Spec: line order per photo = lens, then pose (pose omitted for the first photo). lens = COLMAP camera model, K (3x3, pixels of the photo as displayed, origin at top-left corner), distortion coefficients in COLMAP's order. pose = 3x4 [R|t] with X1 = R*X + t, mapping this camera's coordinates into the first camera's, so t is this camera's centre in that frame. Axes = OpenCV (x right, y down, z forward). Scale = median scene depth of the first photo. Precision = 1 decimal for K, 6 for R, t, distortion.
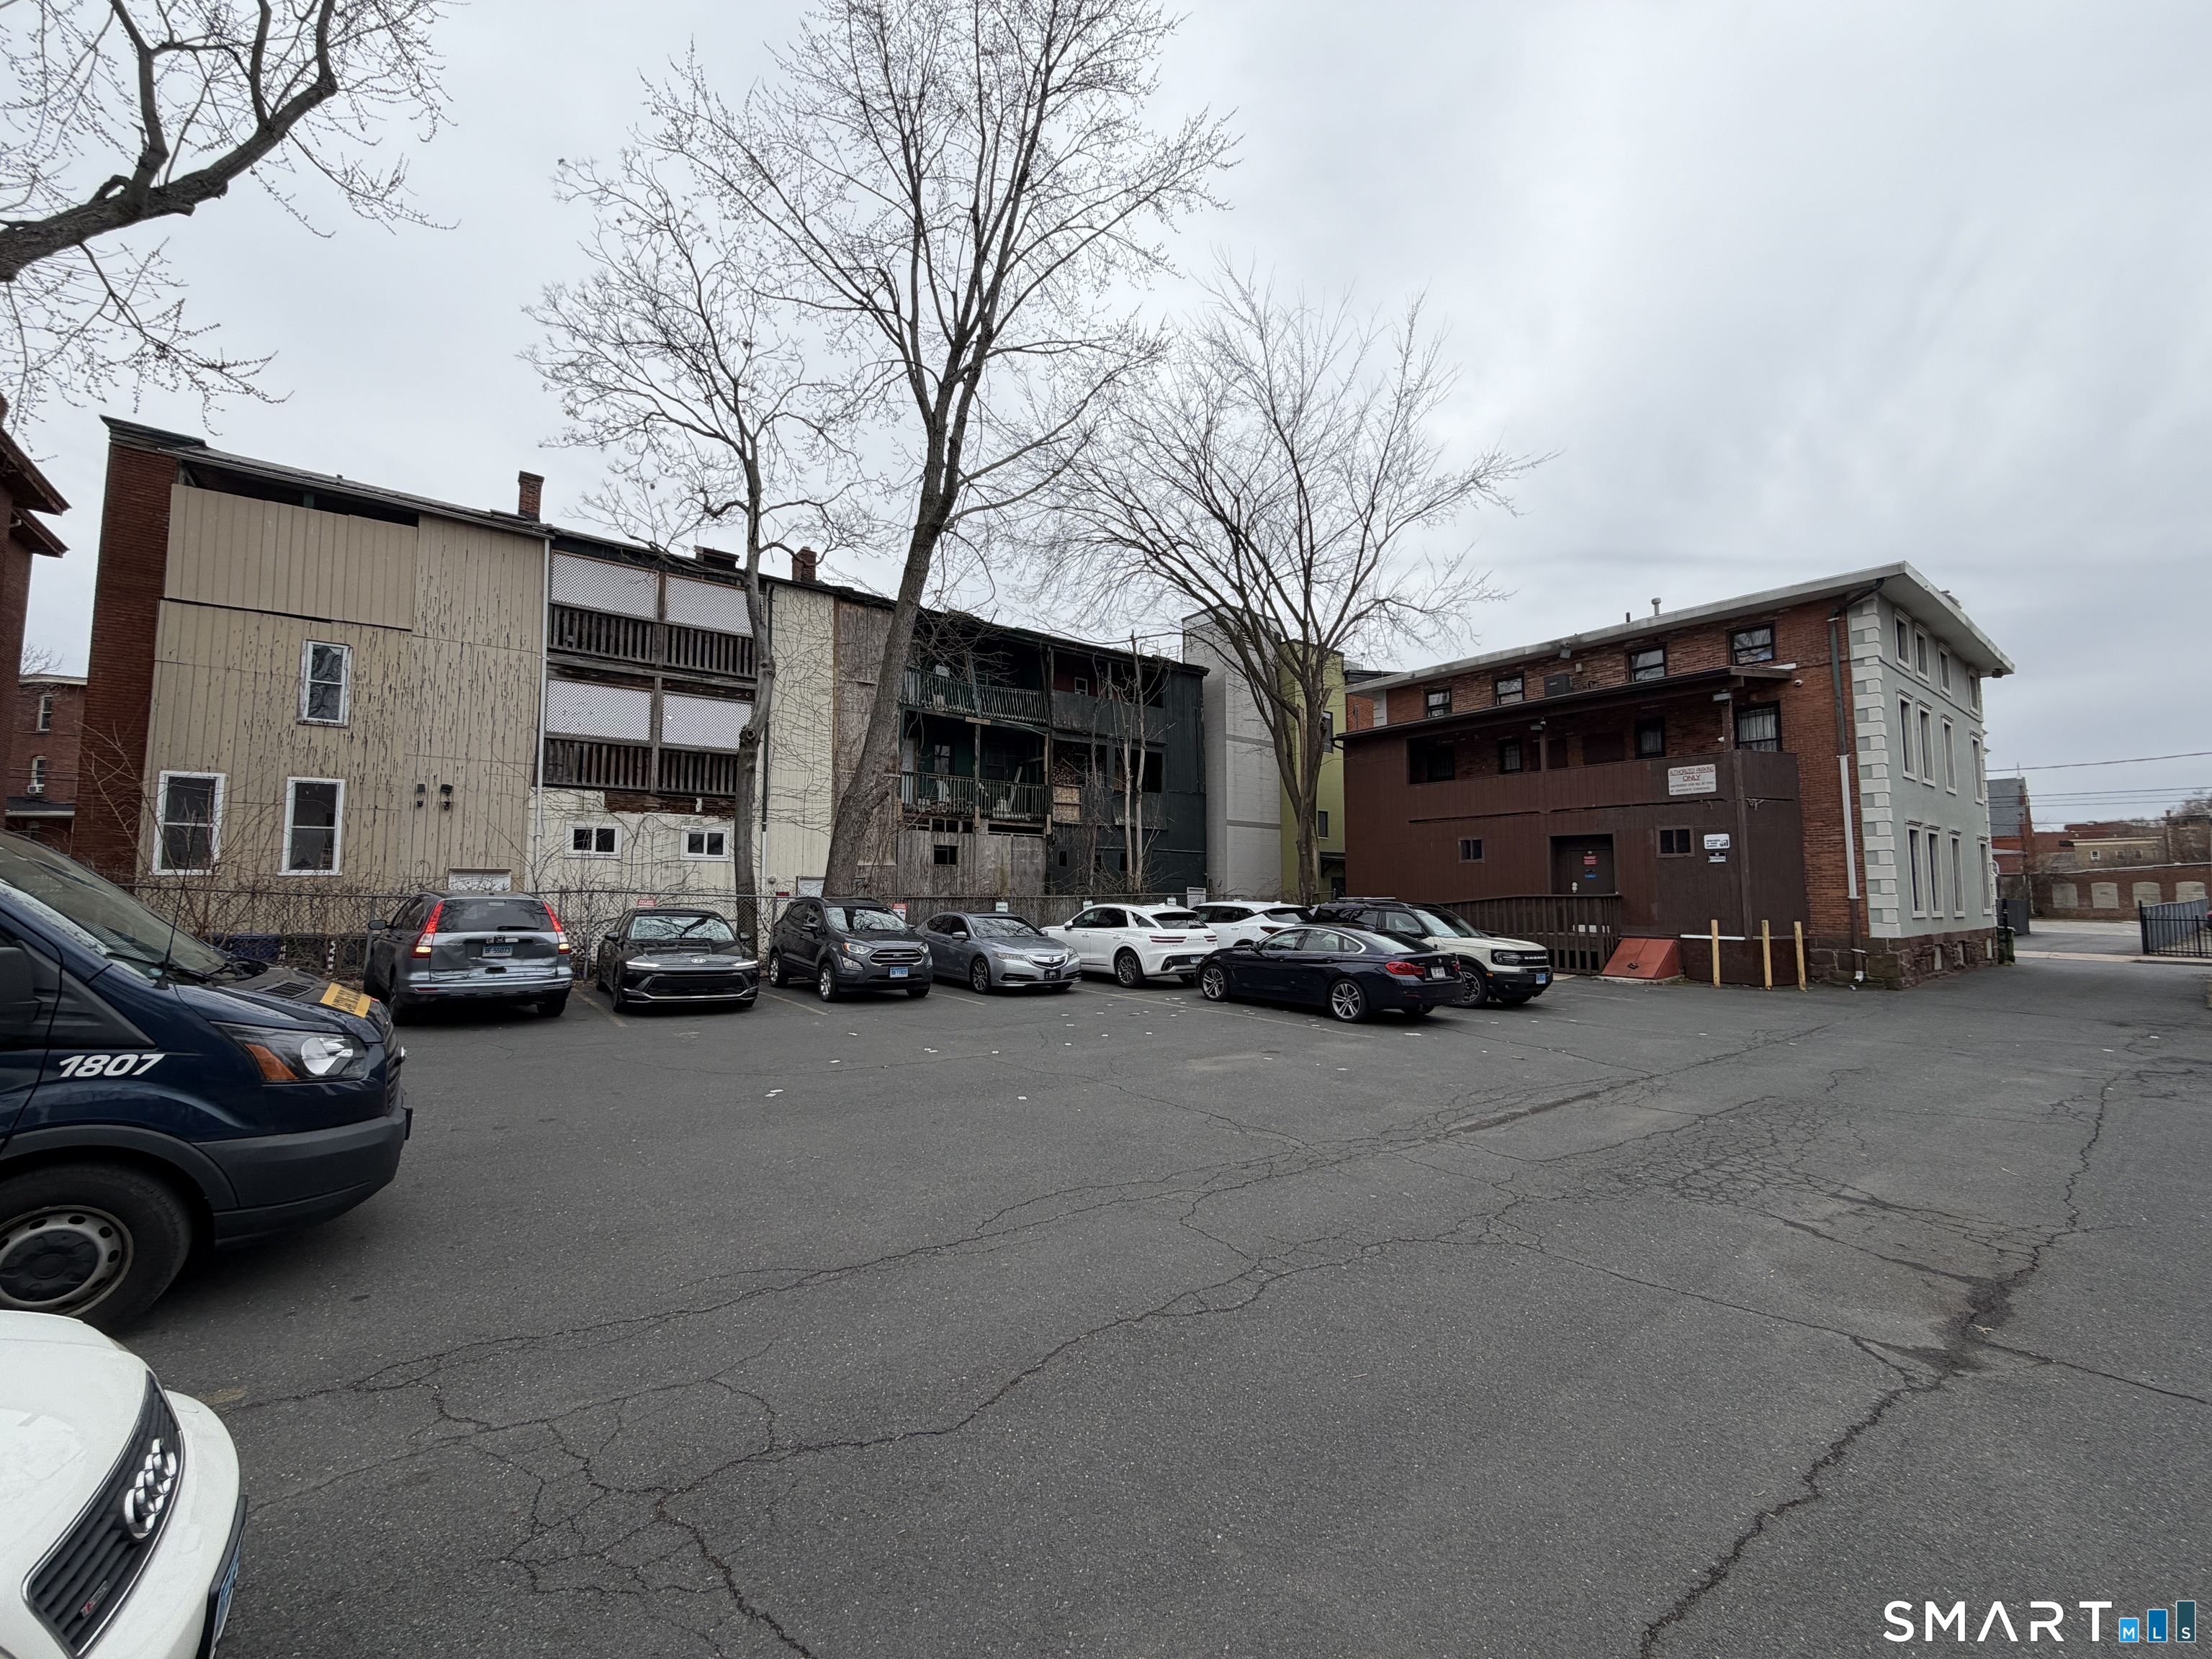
lens RADIAL K [[875.4, 0, 1099.6], [0, 875.4, 829.7], [0, 0, 1]] dist [-0.001038, 0.000660]
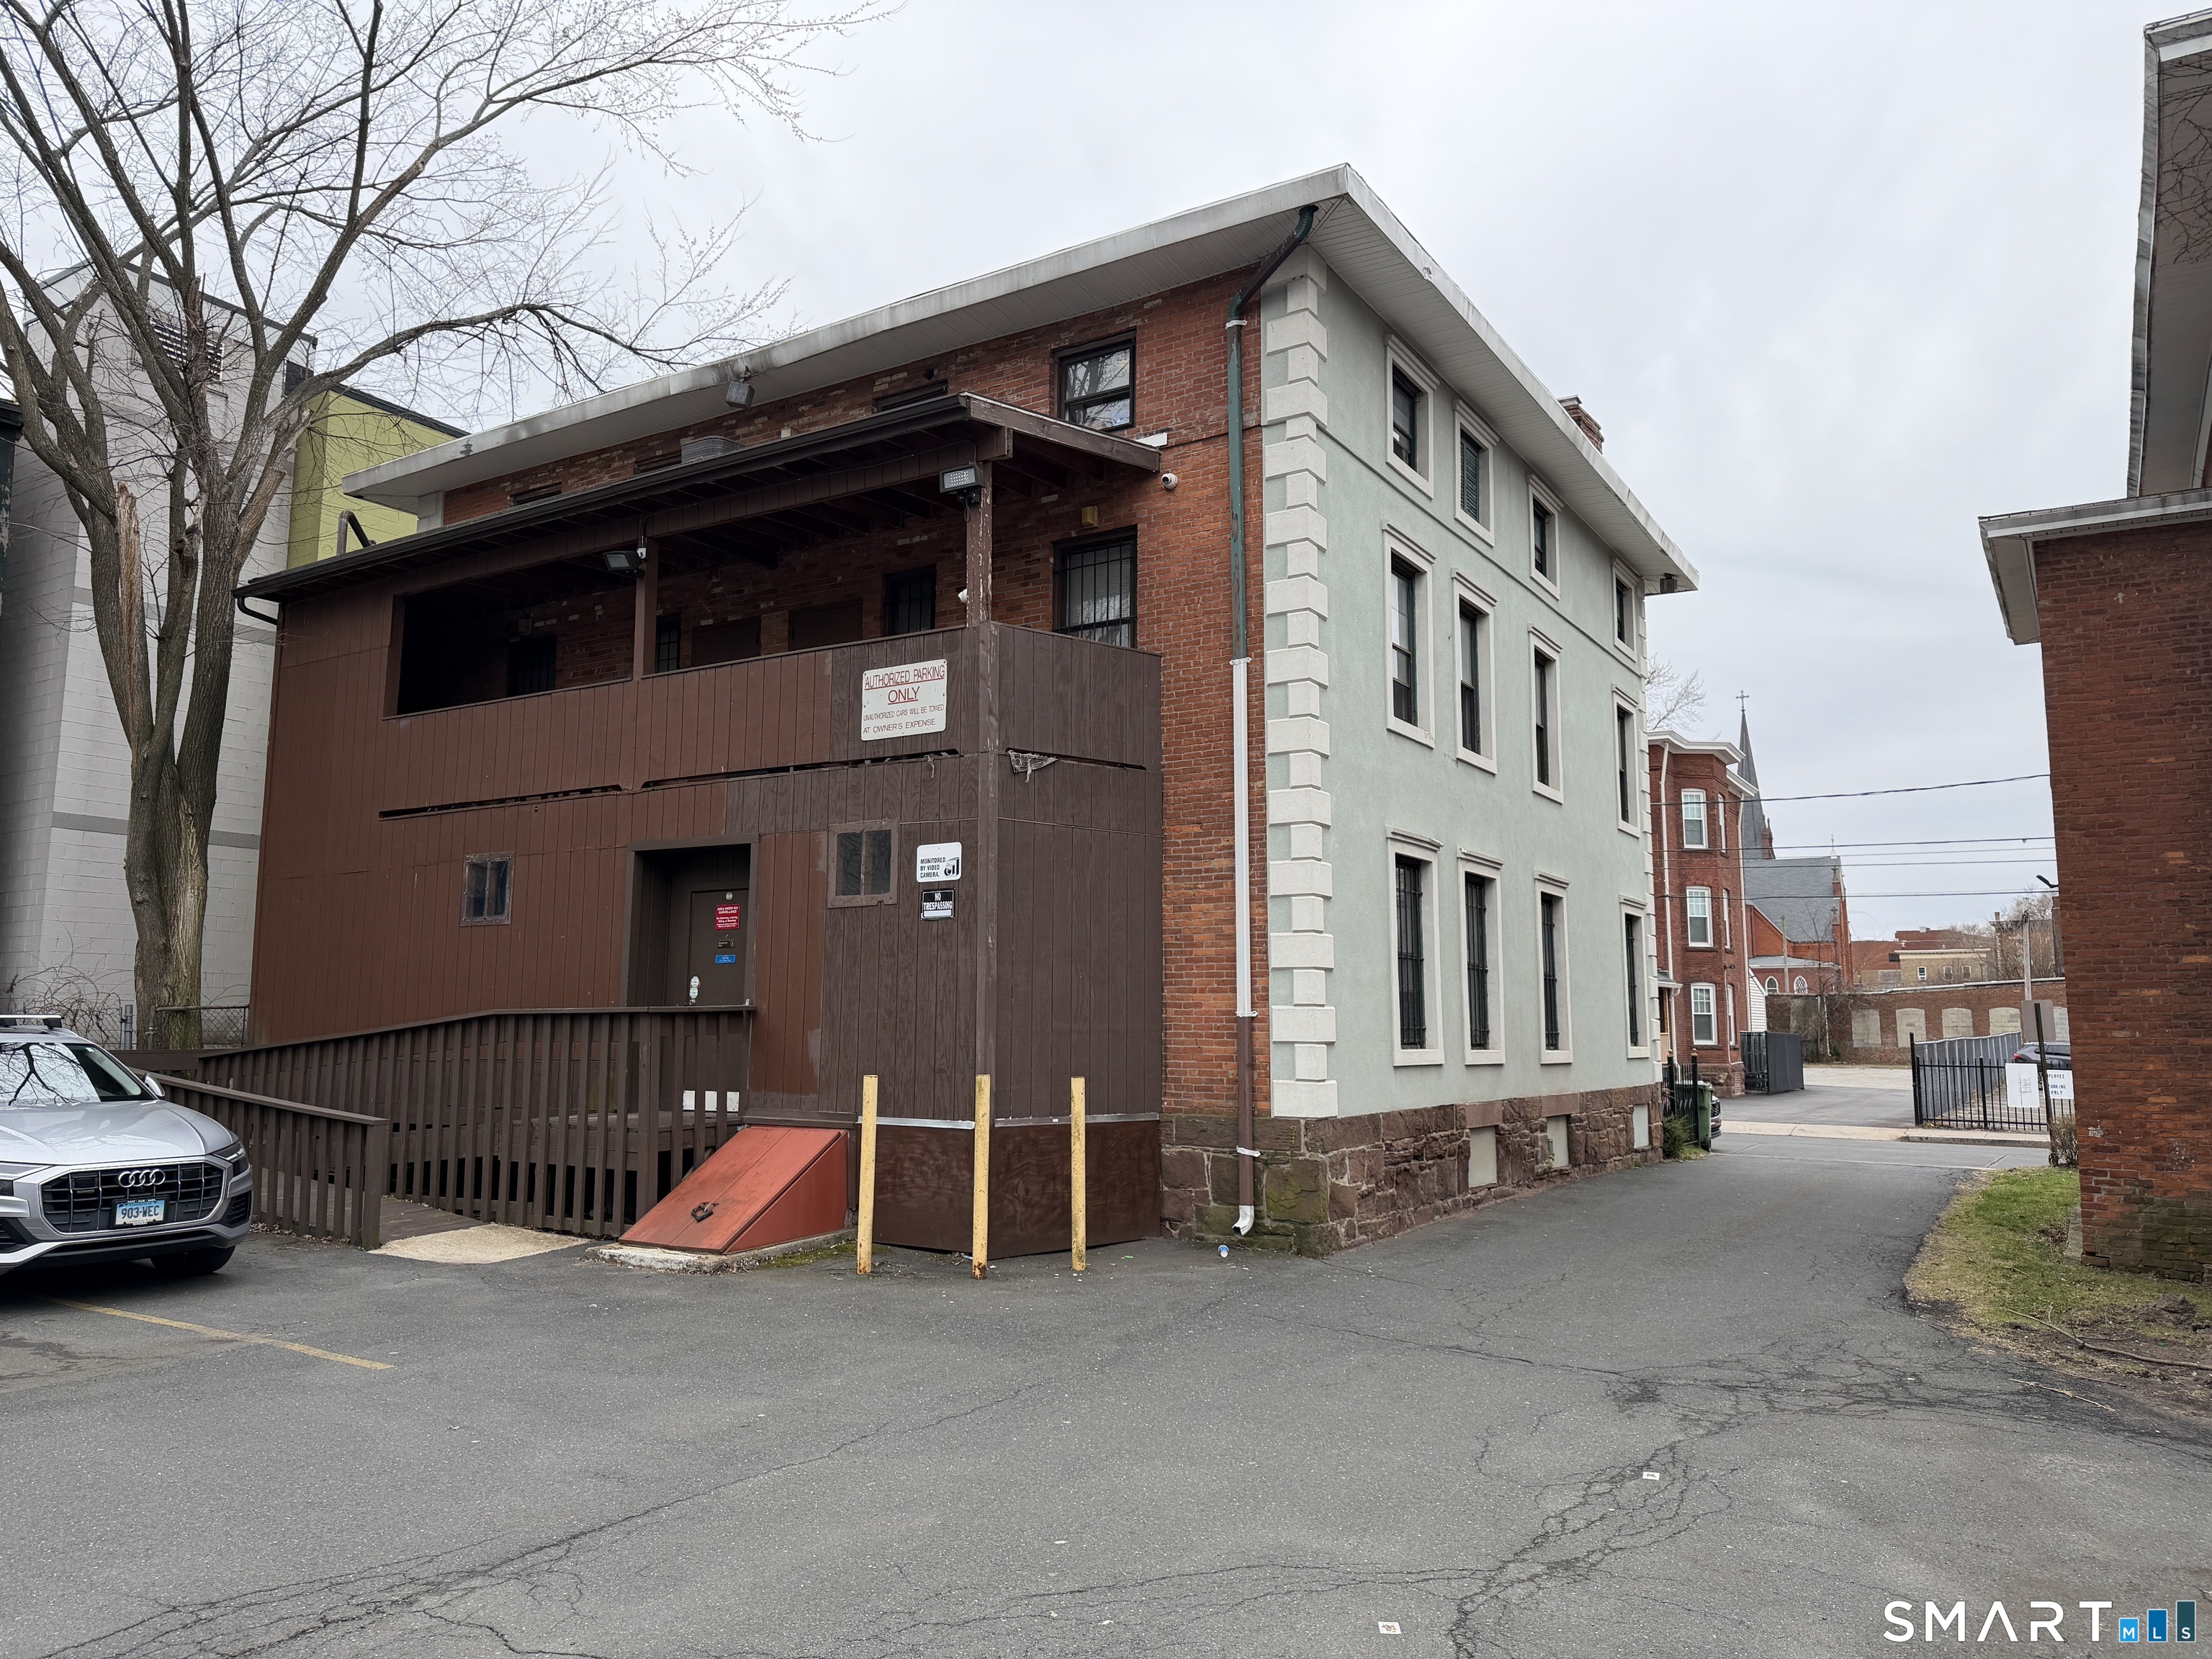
lens RADIAL K [[1515.4, 0, 1104.0], [0, 1515.4, 838.4], [0, 0, 1]] dist [0.092341, -0.054178]
pose [[0.936425, 0.045196, 0.347946, 0.532536], [-0.029085, 0.998255, -0.051391, 0.033603], [-0.349661, 0.038004, 0.936105, 0.359775]]
